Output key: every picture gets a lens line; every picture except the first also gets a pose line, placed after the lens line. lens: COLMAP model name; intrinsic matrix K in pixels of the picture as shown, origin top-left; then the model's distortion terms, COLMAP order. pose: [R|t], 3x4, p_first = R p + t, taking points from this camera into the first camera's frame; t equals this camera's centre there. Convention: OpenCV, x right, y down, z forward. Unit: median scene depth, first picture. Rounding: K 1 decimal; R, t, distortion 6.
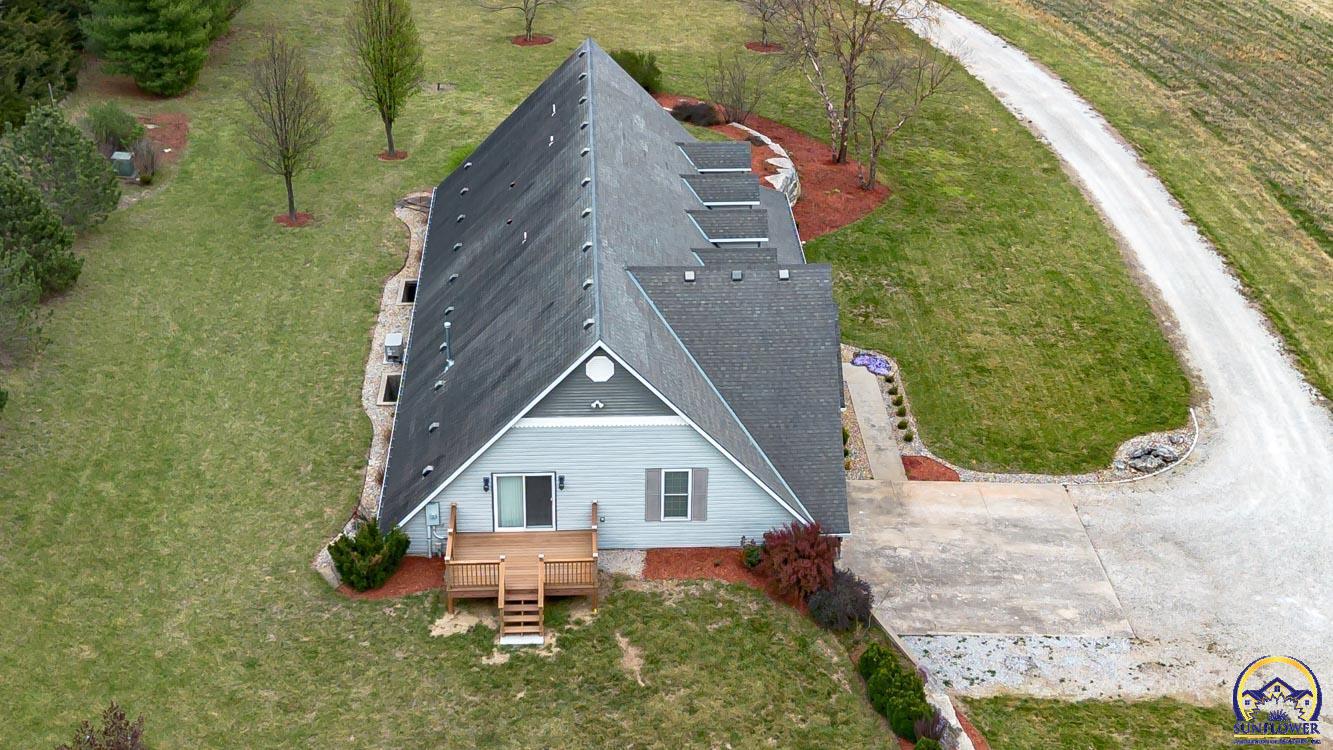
lens RADIAL K [[1884.9, 0, 695.1], [0, 1884.9, 373.2], [0, 0, 1]] dist [0.274609, -1.031304]
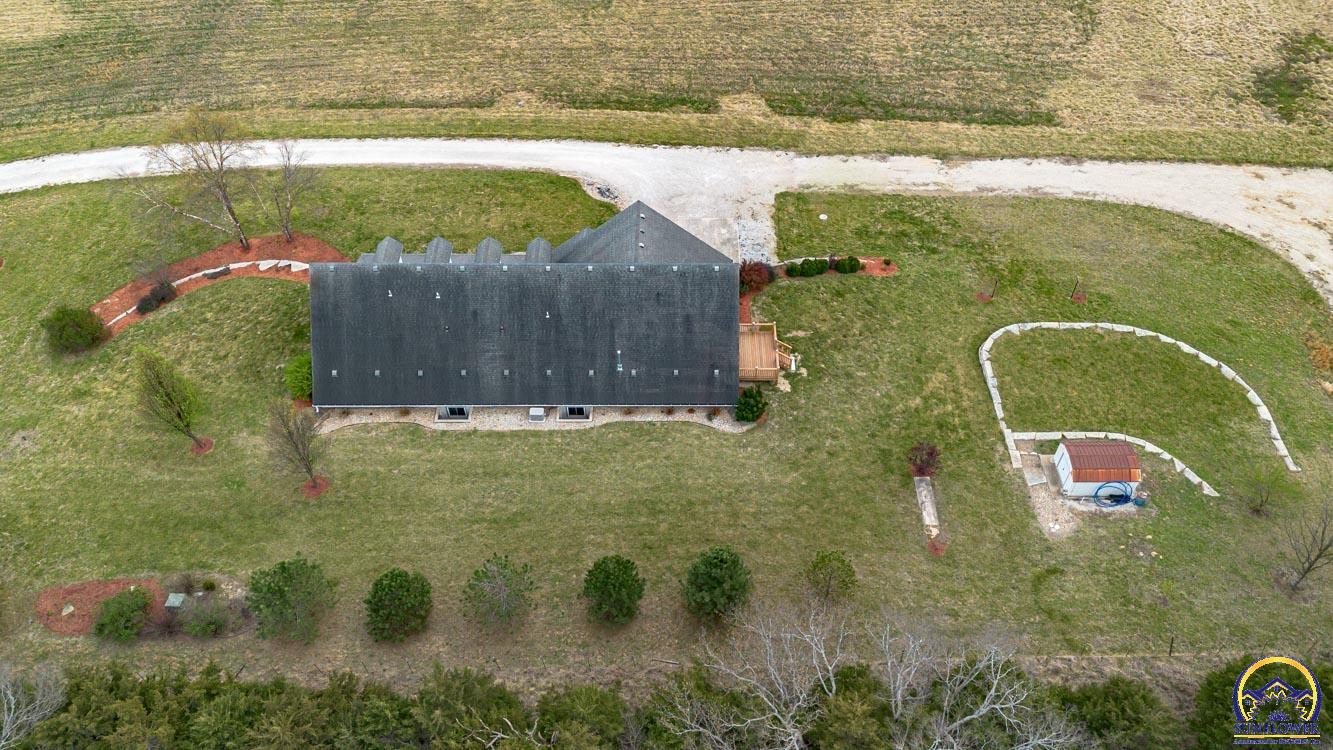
lens RADIAL K [[940.3, 0, 676.4], [0, 940.3, 375.1], [0, 0, 1]] dist [0.076451, -0.070091]
pose [[0.066645, -0.773179, 0.630677, -0.791623], [0.461885, 0.584186, 0.667375, -0.662398], [-0.884432, 0.246823, 0.396053, 0.570953]]
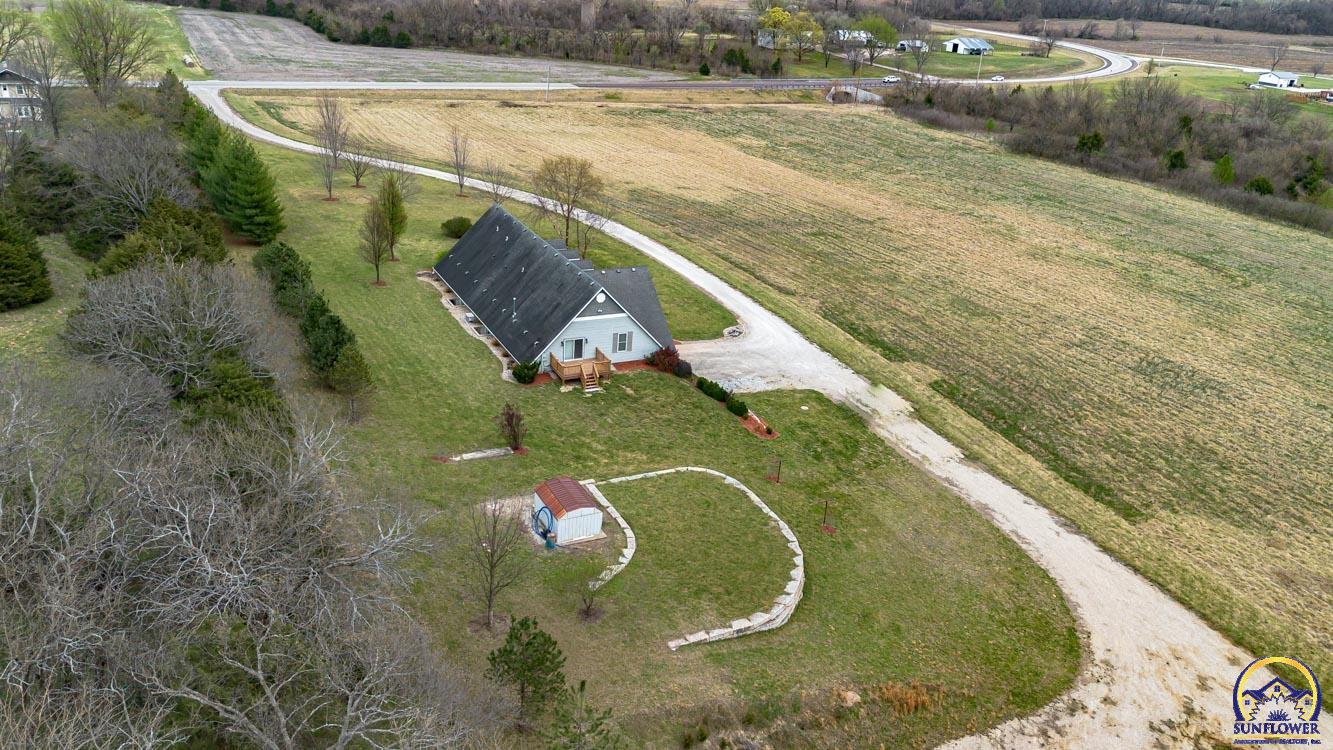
lens RADIAL K [[1021.6, 0, 700.6], [0, 1021.6, 376.7], [0, 0, 1]] dist [0.085828, -0.100501]
pose [[0.906495, -0.112232, 0.407026, -0.511679], [0.132154, 0.991005, -0.021067, 0.155061], [-0.401001, 0.072887, 0.913174, -0.451733]]
